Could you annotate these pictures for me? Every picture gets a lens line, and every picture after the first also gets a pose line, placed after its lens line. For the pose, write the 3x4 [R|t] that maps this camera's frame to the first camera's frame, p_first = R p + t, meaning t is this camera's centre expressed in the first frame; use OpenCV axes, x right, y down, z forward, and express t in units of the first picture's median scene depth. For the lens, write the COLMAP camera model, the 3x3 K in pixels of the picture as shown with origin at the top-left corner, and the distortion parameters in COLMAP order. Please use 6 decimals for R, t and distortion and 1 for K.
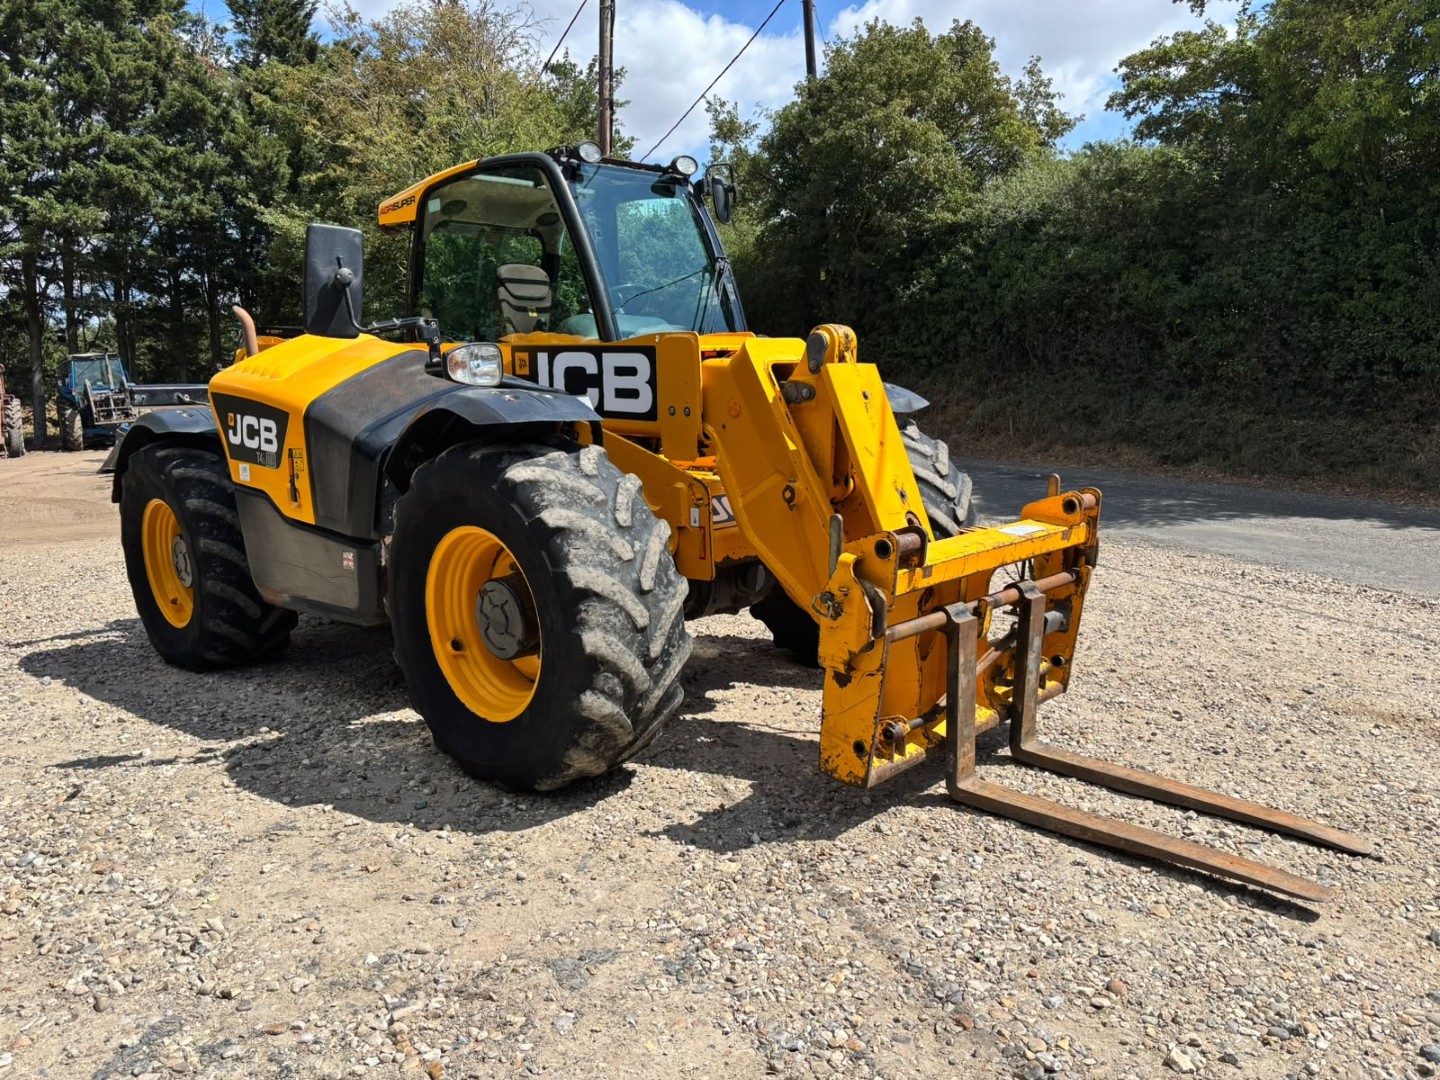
lens RADIAL K [[1047.7, 0, 713.4], [0, 1047.7, 500.2], [0, 0, 1]] dist [0.034989, -0.043580]
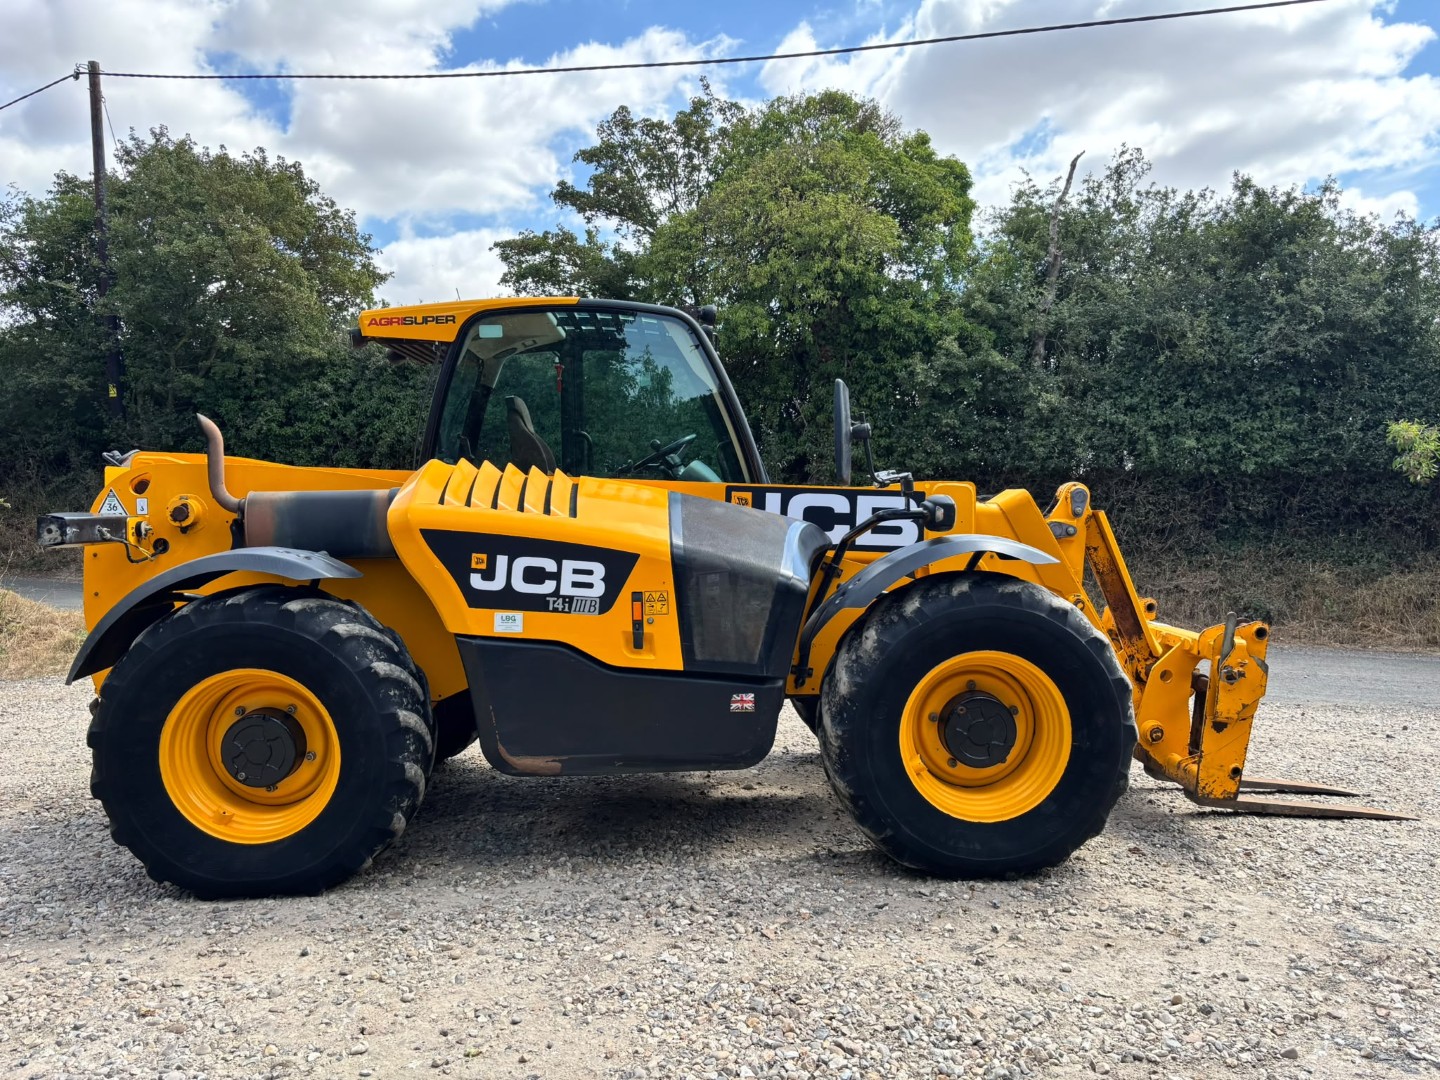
lens RADIAL K [[1047.0, 0, 748.0], [0, 1047.0, 477.1], [0, 0, 1]] dist [0.035627, -0.042235]
pose [[0.661450, 0.037587, 0.749047, -0.751718], [0.076949, 0.990072, -0.117631, -0.023288], [-0.746031, 0.135446, 0.651991, 0.230161]]
